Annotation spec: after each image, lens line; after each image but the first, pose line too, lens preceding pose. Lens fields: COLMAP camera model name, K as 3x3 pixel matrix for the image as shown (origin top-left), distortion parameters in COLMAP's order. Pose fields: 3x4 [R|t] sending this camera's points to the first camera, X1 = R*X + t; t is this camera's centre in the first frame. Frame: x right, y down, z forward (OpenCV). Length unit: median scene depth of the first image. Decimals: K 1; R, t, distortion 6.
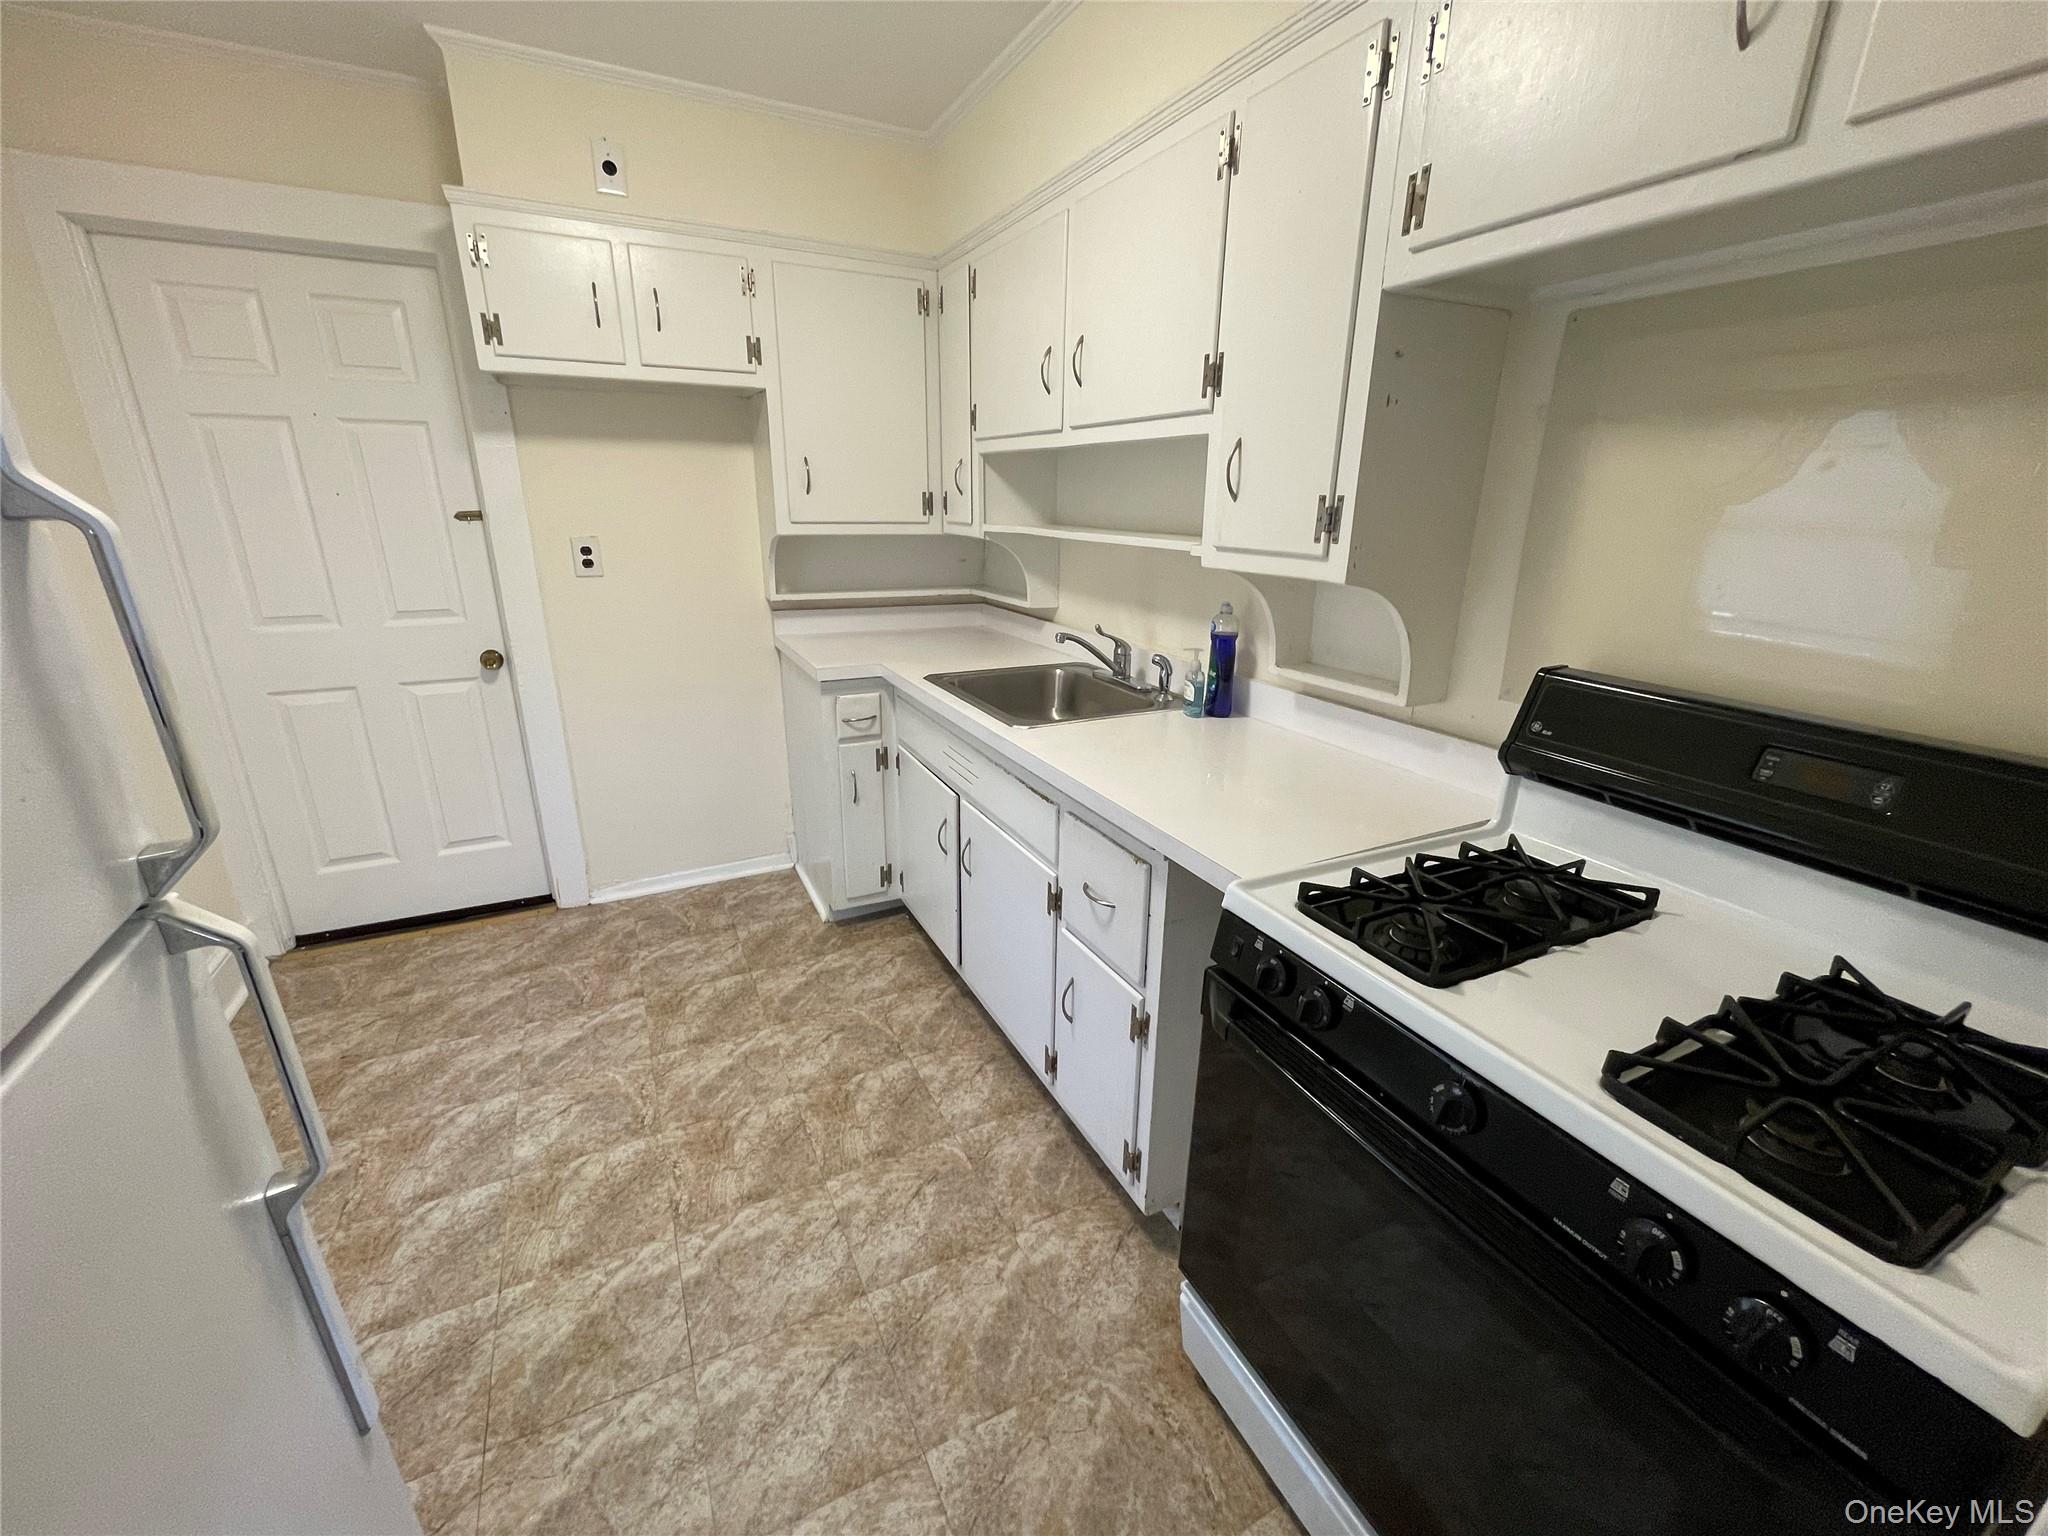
lens RADIAL K [[823.5, 0, 1024.8], [0, 823.5, 767.8], [0, 0, 1]] dist [-0.003547, 0.000094]
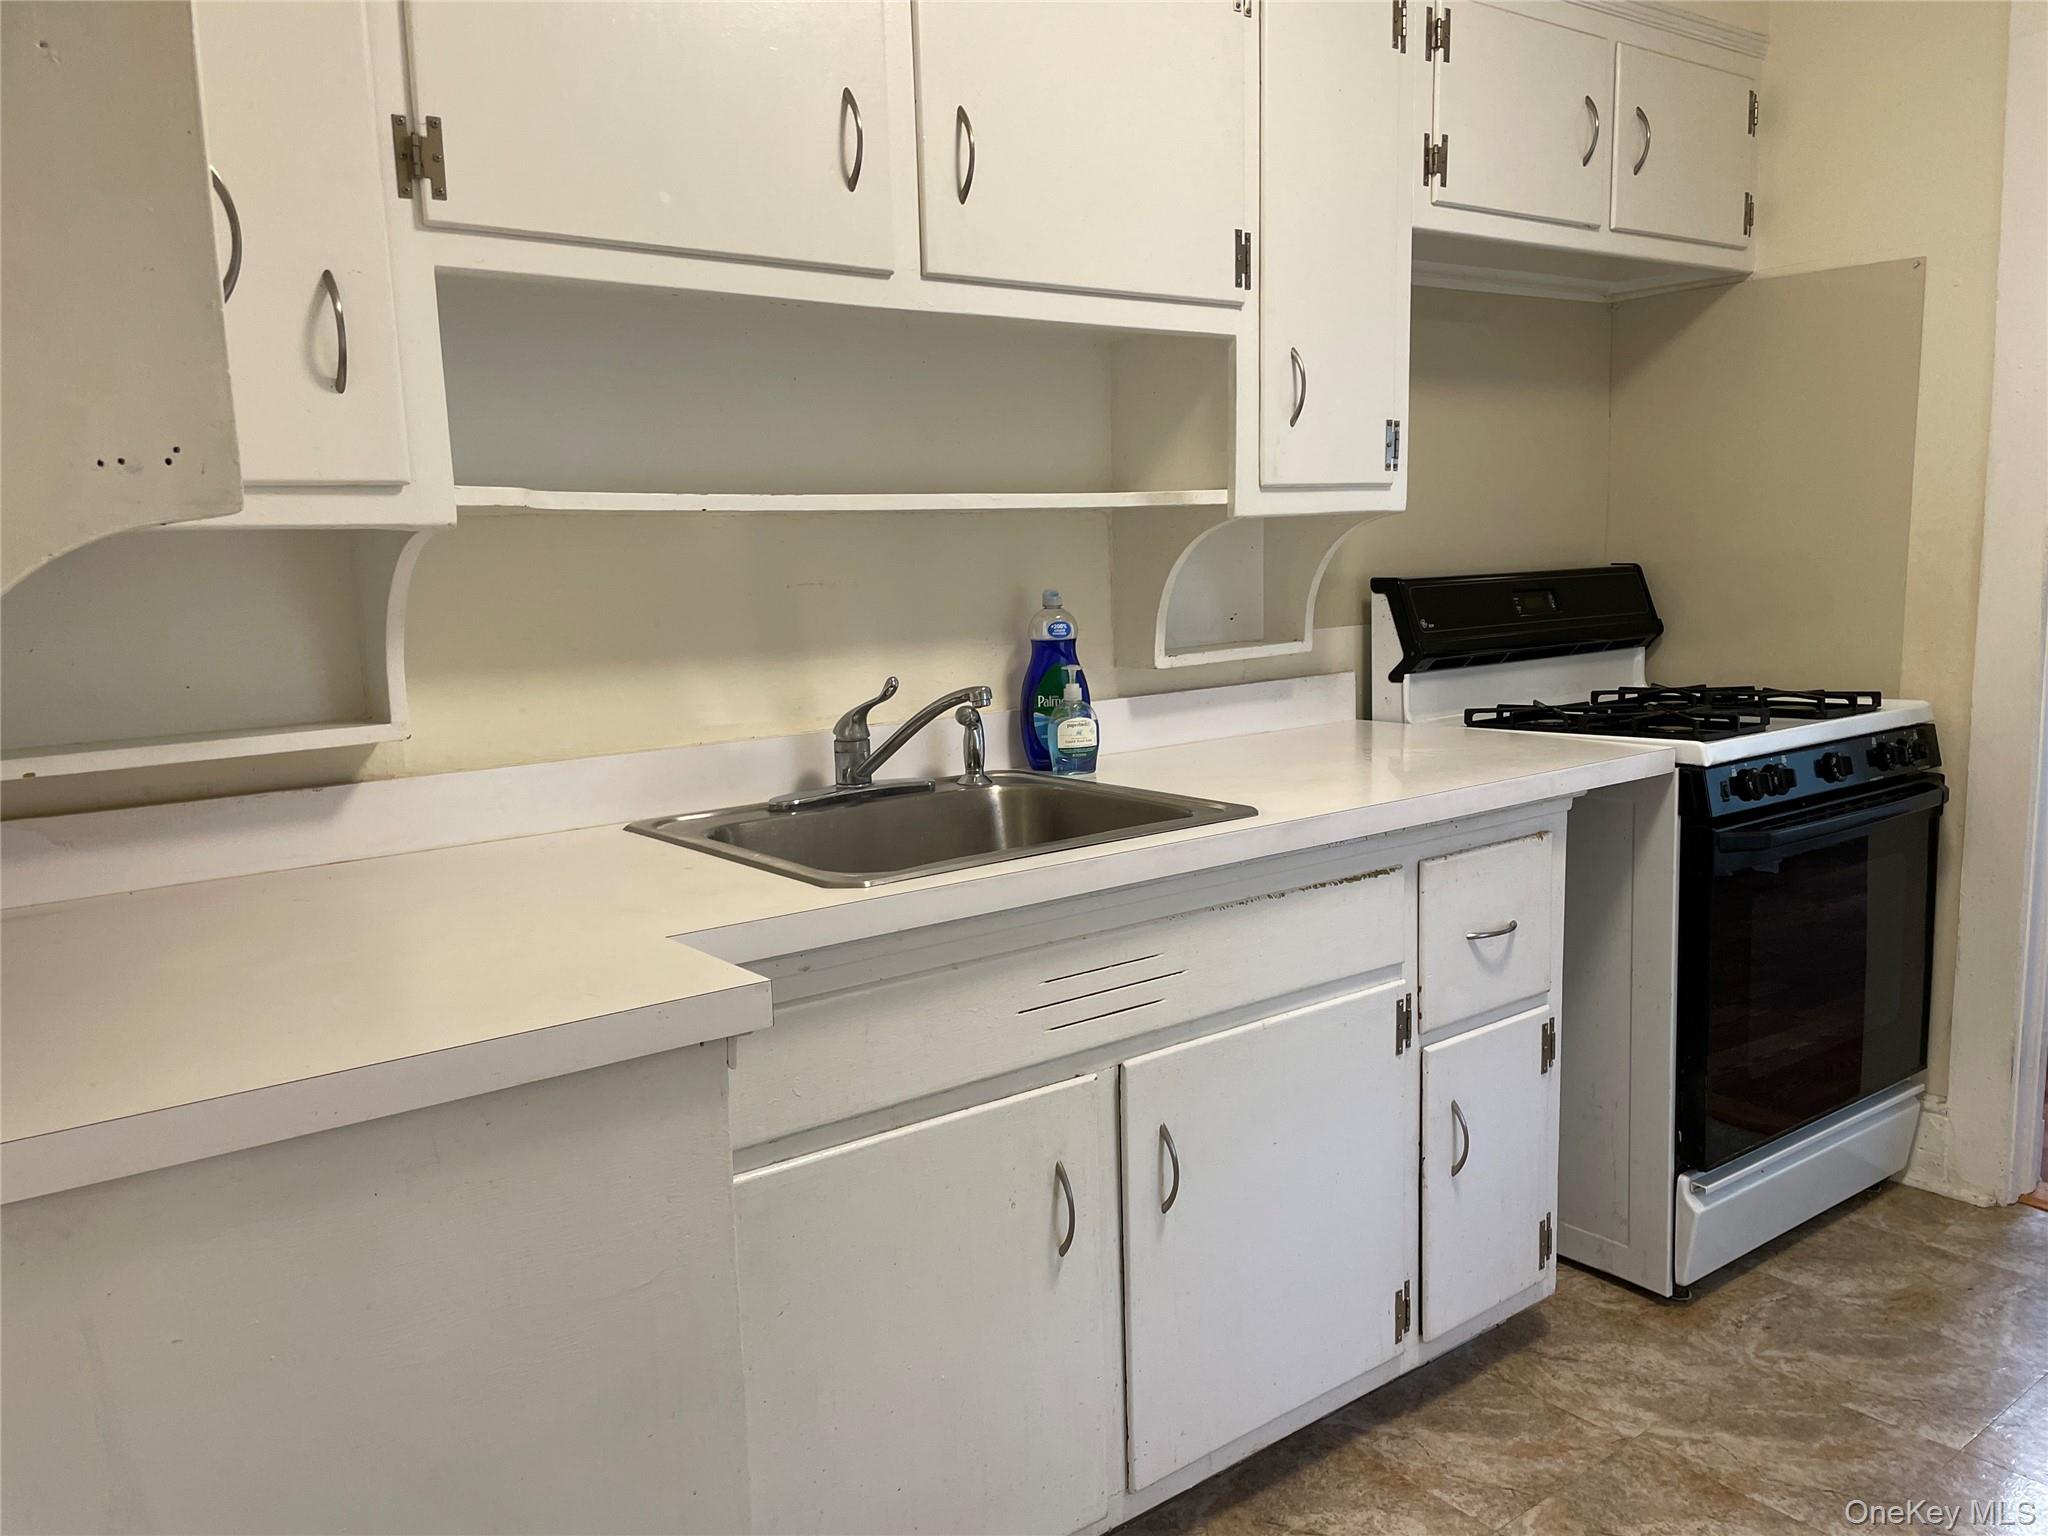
lens RADIAL K [[1538.8, 0, 1044.1], [0, 1538.8, 780.4], [0, 0, 1]] dist [0.088720, -0.110562]
pose [[-0.188415, -0.158496, 0.969216, -1.075189], [0.334720, 0.917440, 0.215098, -0.372356], [-0.923289, 0.364943, -0.119807, 1.378010]]
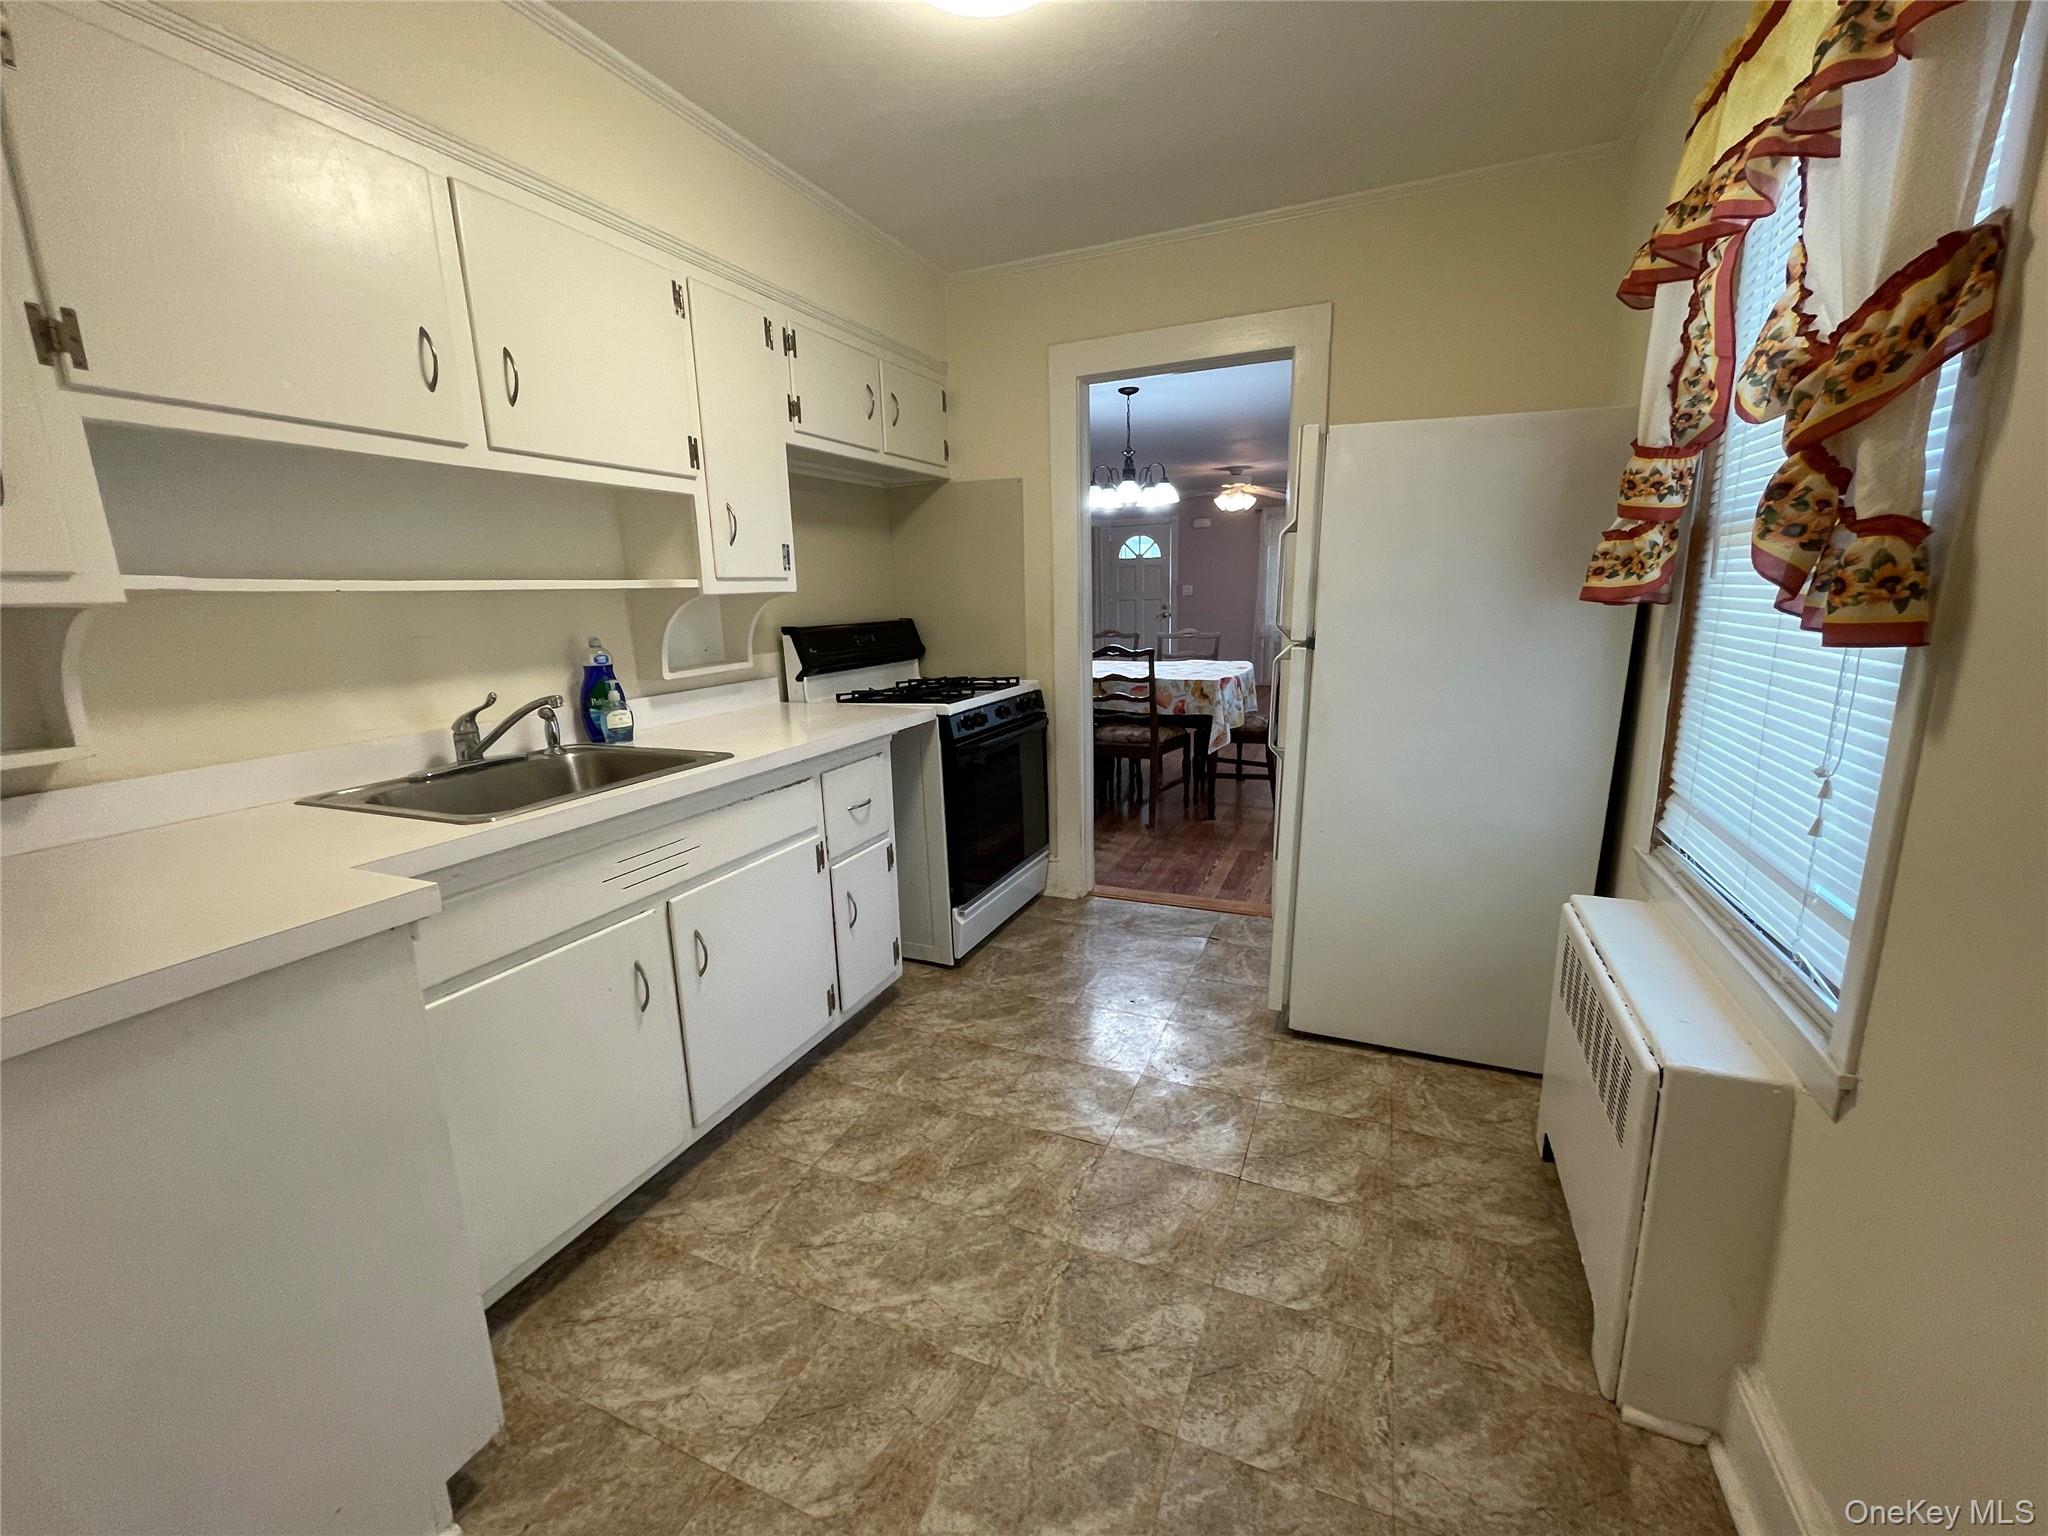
lens RADIAL K [[823.5, 0, 1020.5], [0, 823.5, 763.1], [0, 0, 1]] dist [-0.003547, 0.000094]
pose [[-0.631303, -0.155376, 0.759812, -1.112753], [0.261961, 0.879419, 0.397489, -0.389634], [-0.729954, 0.449978, -0.514478, 1.402573]]
